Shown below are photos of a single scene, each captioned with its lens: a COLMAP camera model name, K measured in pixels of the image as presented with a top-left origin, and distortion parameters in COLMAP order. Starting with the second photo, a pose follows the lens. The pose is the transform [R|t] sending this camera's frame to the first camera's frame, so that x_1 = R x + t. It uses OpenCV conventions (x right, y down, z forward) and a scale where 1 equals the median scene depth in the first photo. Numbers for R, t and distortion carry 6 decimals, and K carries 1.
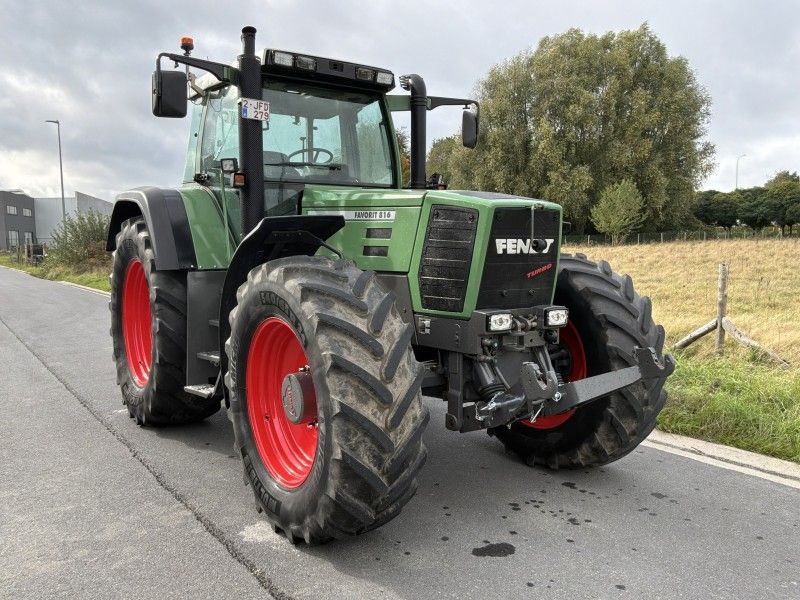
lens RADIAL K [[665.6, 0, 404.0], [0, 665.6, 311.9], [0, 0, 1]] dist [0.052911, -0.086258]
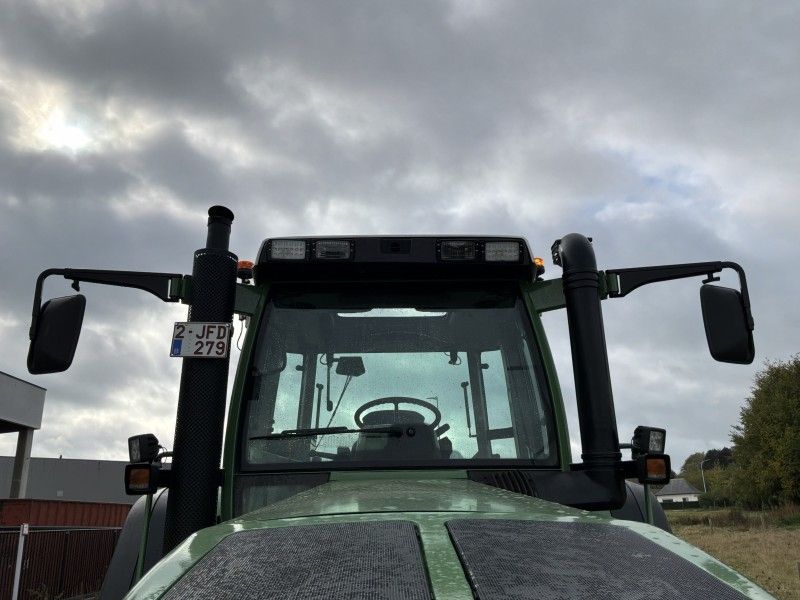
lens RADIAL K [[665.6, 0, 403.8], [0, 665.6, 286.9], [0, 0, 1]] dist [0.052911, -0.086258]
pose [[0.830170, -0.190489, -0.523958, 0.196130], [-0.041571, 0.916050, -0.398904, -0.131930], [0.555958, 0.352940, 0.752558, 0.661701]]
